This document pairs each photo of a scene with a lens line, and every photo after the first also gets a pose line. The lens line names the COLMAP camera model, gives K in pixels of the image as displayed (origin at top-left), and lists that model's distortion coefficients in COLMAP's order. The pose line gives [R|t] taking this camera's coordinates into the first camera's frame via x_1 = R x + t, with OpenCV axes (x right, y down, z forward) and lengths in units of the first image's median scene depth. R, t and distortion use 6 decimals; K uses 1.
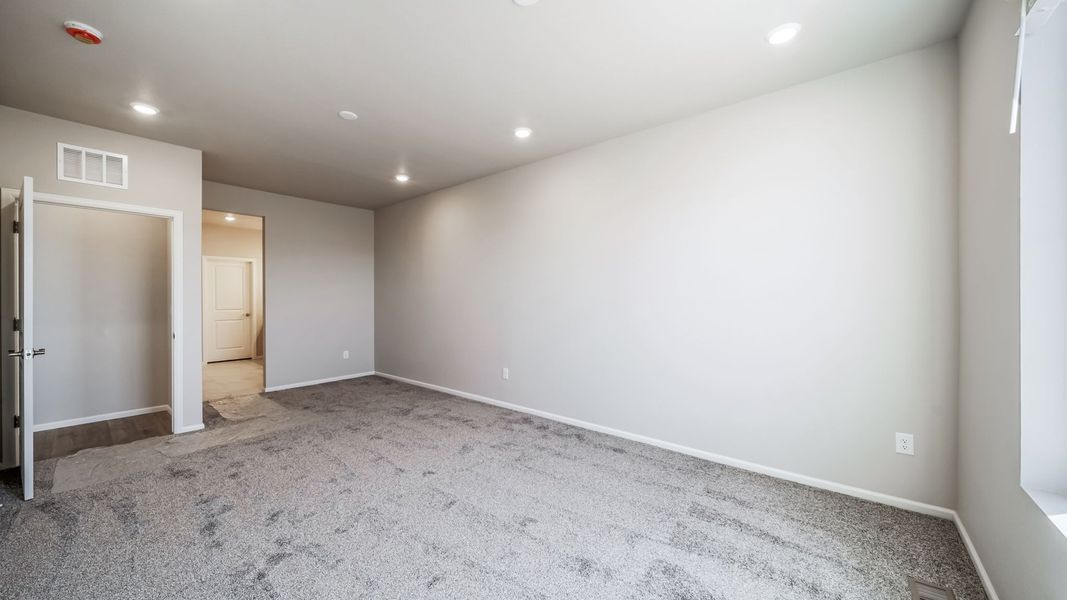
lens RADIAL K [[378.3, 0, 523.3], [0, 378.3, 314.2], [0, 0, 1]] dist [-0.000689, -0.000009]
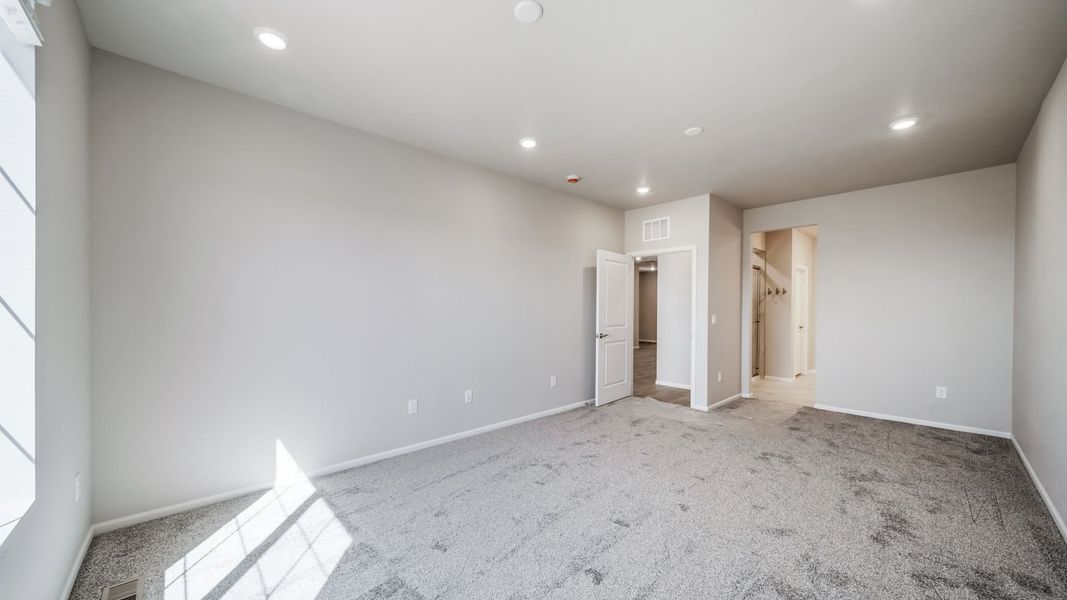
lens RADIAL K [[381.2, 0, 525.4], [0, 381.2, 310.4], [0, 0, 1]] dist [0.000331, -0.000041]
pose [[-0.124867, 0.000489, -0.992173, 0.624936], [-0.052215, 0.998611, 0.007064, -0.016019], [0.990799, 0.052688, -0.124668, 0.685293]]
